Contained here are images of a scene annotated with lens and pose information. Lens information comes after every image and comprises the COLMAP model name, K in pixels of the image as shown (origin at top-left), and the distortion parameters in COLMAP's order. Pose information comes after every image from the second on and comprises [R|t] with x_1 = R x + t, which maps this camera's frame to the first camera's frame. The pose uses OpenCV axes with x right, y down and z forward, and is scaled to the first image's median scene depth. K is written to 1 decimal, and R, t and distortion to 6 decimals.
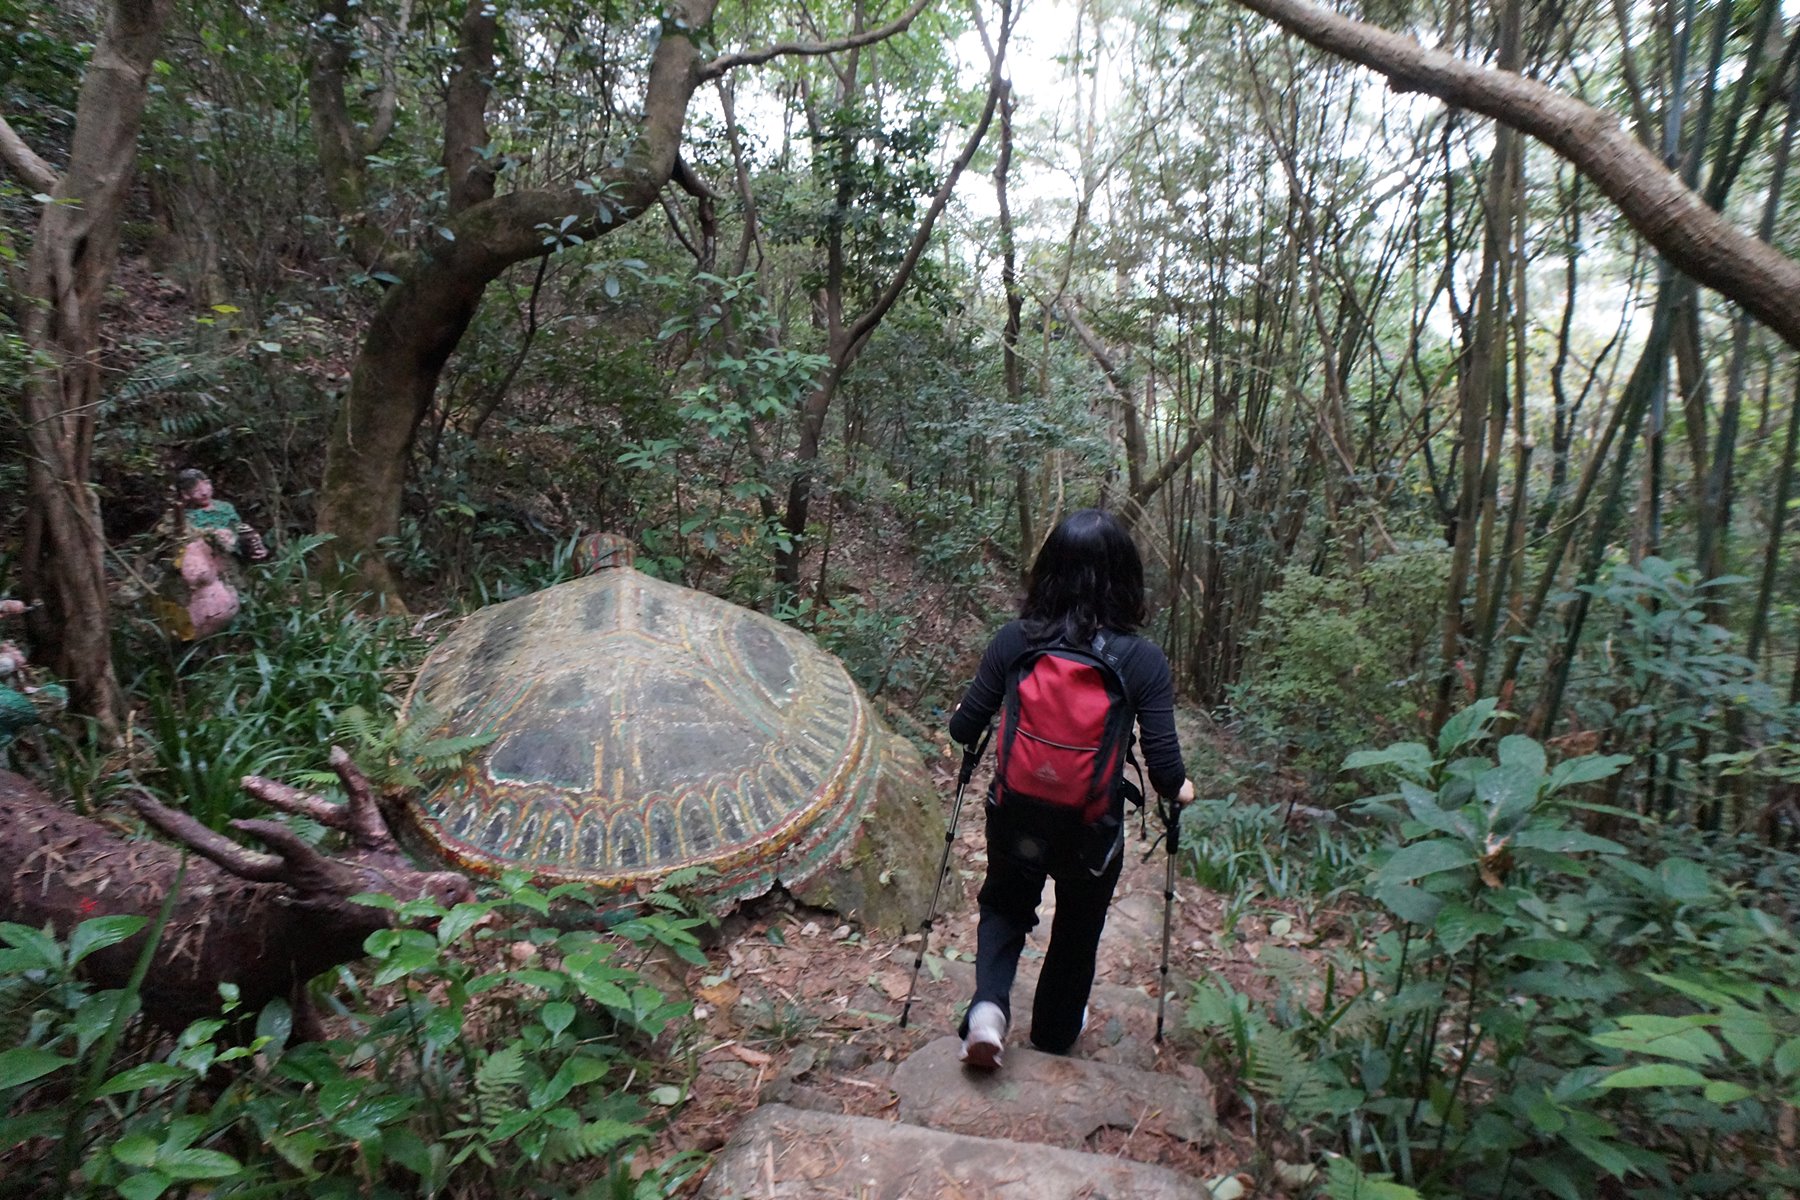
lens RADIAL K [[986.3, 0, 890.3], [0, 986.3, 595.7], [0, 0, 1]] dist [-0.047927, 0.025003]
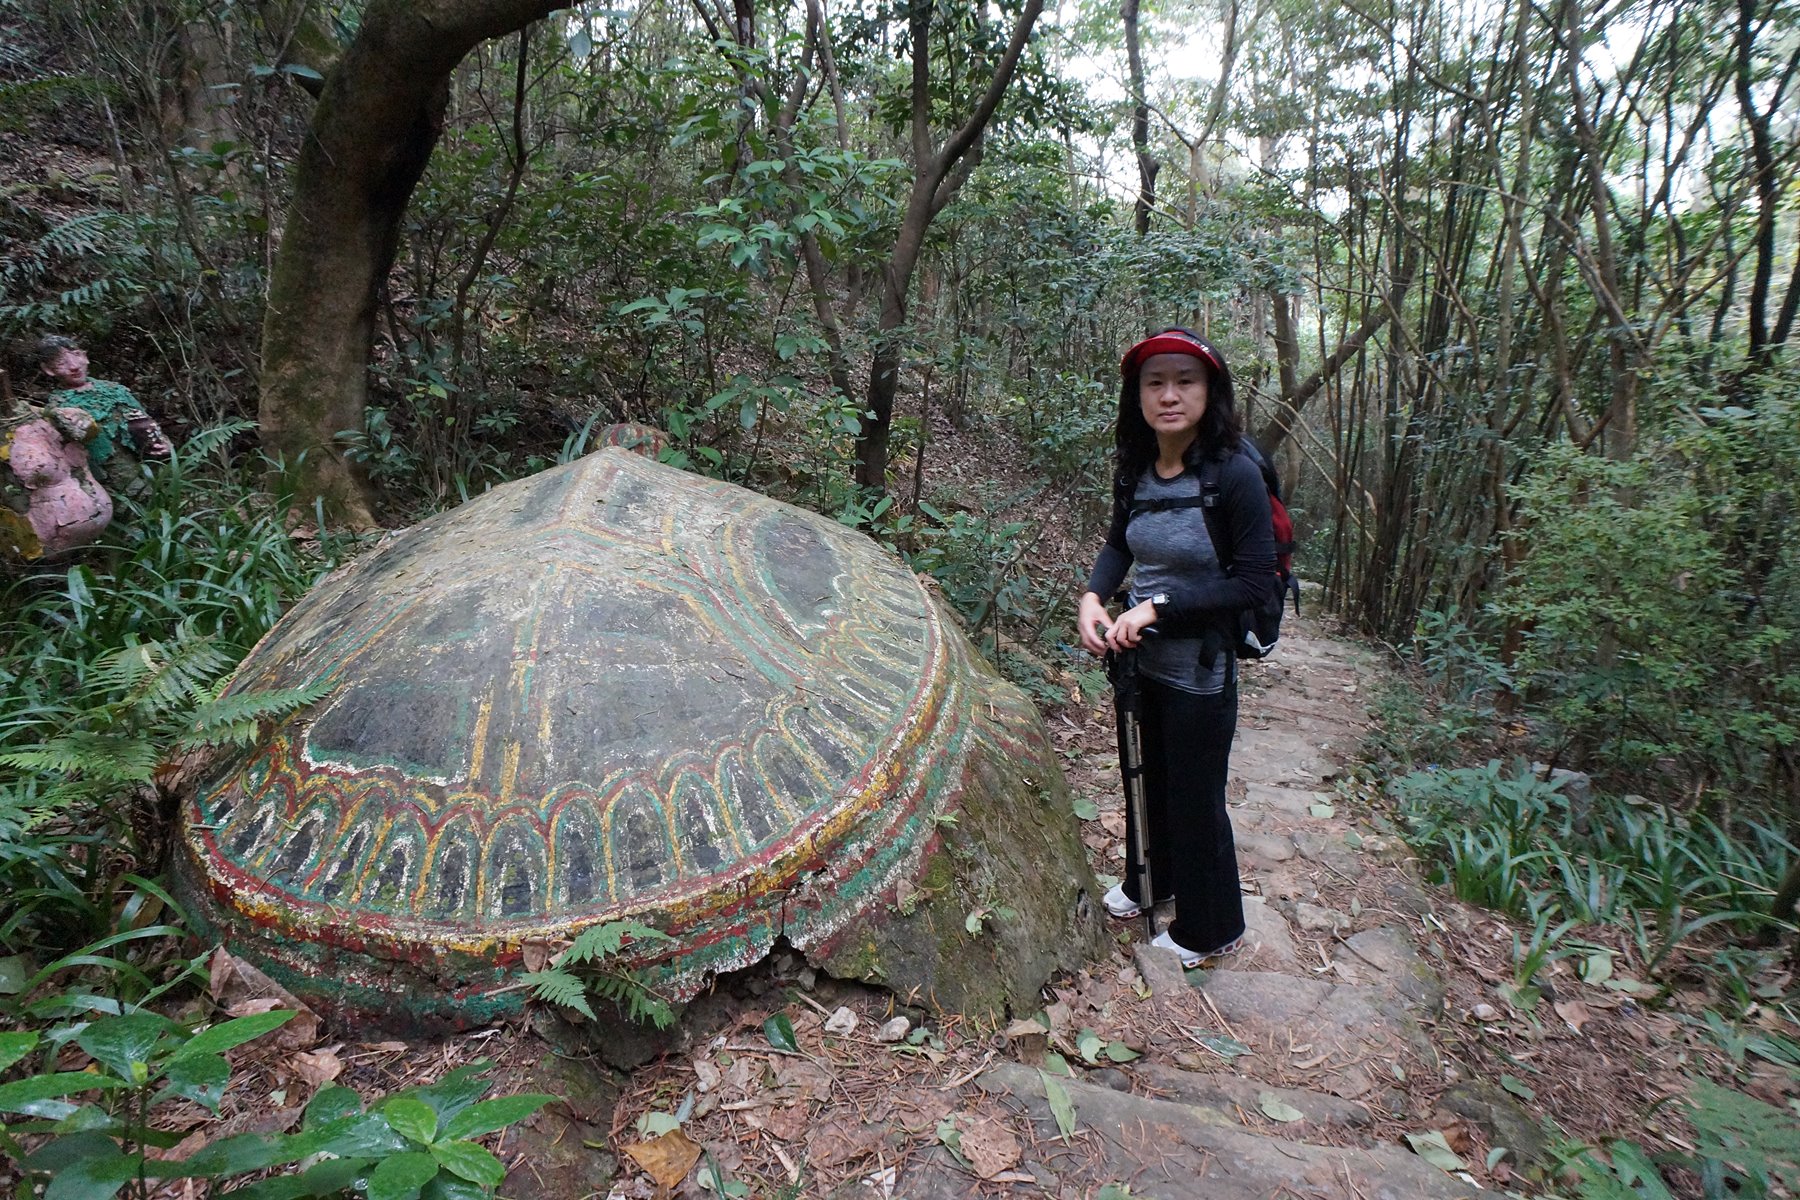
lens RADIAL K [[986.3, 0, 890.3], [0, 986.3, 595.7], [0, 0, 1]] dist [-0.047927, 0.025003]
pose [[0.991918, -0.015124, -0.125978, 0.022400], [0.022983, 0.997863, 0.061166, 0.054924], [0.124783, -0.063567, 0.990146, 0.435419]]
